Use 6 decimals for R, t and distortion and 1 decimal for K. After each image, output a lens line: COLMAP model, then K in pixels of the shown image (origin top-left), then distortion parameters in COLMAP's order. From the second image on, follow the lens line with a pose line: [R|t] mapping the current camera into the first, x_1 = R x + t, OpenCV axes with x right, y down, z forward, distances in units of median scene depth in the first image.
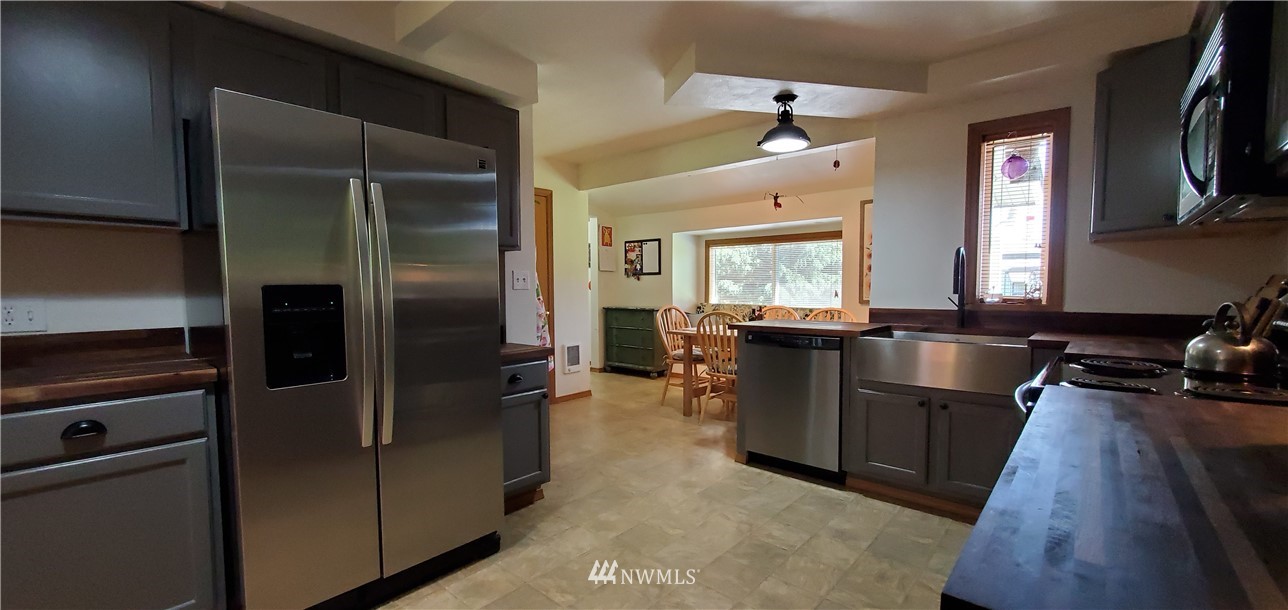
lens RADIAL K [[508.7, 0, 649.2], [0, 508.7, 311.7], [0, 0, 1]] dist [0.003083, -0.001137]
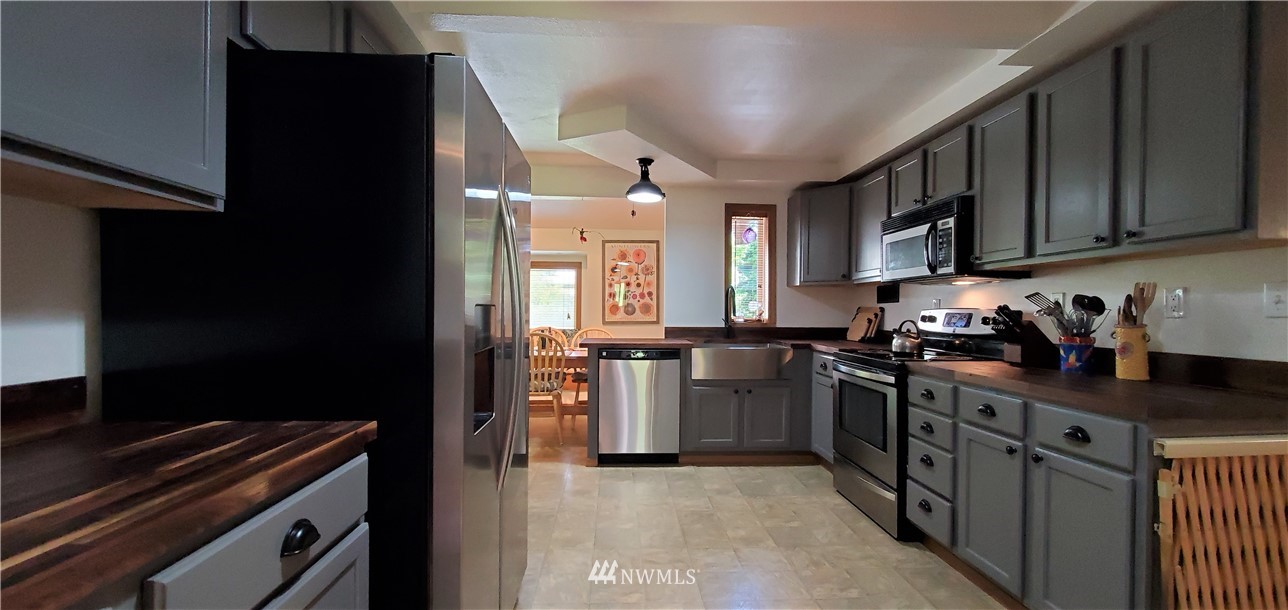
lens RADIAL K [[508.7, 0, 638.3], [0, 508.7, 308.0], [0, 0, 1]] dist [0.003083, -0.001137]
pose [[0.713022, 0.012017, 0.701039, -0.624500], [0.023813, 0.998861, -0.041342, -0.003996], [-0.700737, 0.046171, 0.711924, 0.132245]]
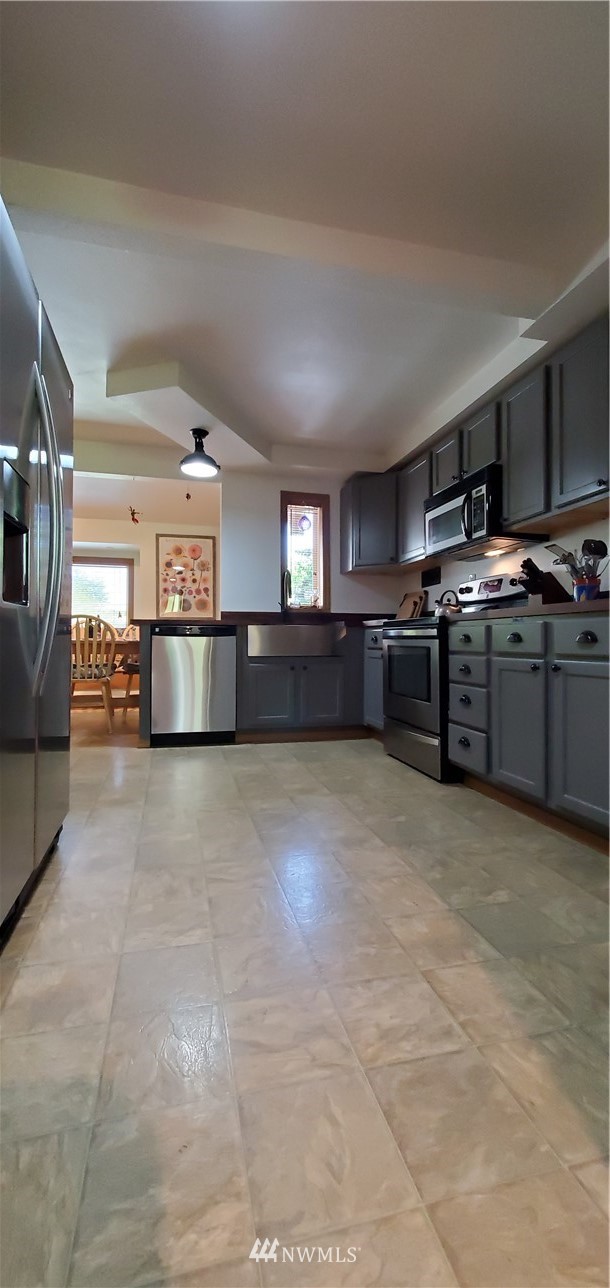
lens RADIAL K [[508.7, 0, 291.7], [0, 508.7, 632.0], [0, 0, 1]] dist [0.003083, -0.001137]
pose [[0.571599, 0.023618, 0.820193, -0.611126], [0.036924, 0.997833, -0.054466, 0.142737], [-0.819702, 0.061417, 0.569488, 0.140075]]
